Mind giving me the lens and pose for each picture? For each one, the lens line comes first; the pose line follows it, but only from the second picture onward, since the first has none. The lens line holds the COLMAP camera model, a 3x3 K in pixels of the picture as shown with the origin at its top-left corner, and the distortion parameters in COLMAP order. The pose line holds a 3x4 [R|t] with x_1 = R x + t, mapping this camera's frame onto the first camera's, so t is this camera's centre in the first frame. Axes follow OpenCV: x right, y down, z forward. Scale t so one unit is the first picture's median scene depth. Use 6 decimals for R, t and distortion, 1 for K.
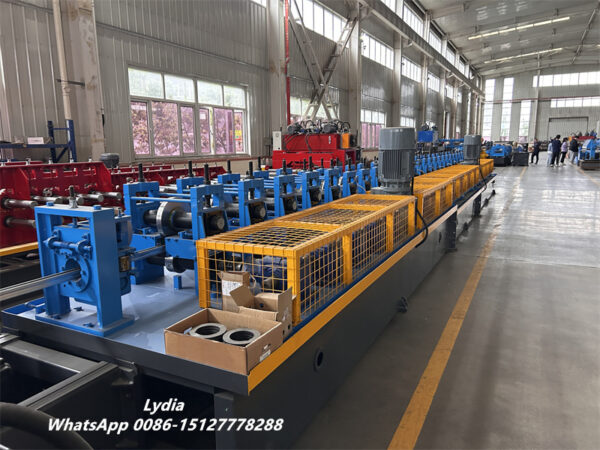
lens RADIAL K [[451.7, 0, 295.3], [0, 451.7, 228.2], [0, 0, 1]] dist [0.027530, -0.036743]
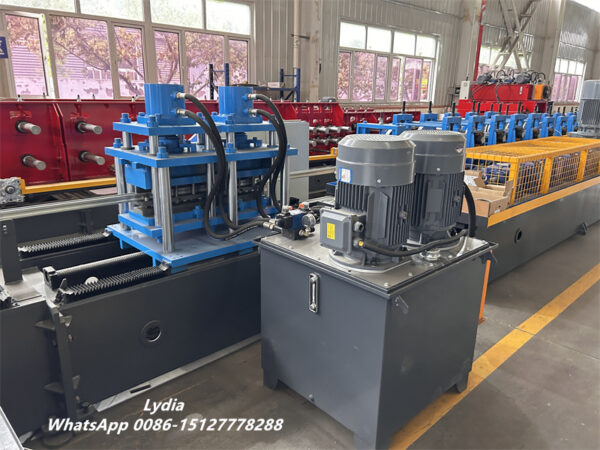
lens RADIAL K [[451.7, 0, 296.0], [0, 451.7, 229.1], [0, 0, 1]] dist [0.027530, -0.036743]
pose [[0.940636, 0.125688, -0.315289, -0.031740], [-0.090910, 0.988266, 0.122744, 0.026885], [0.327016, -0.086794, 0.941024, -0.123957]]
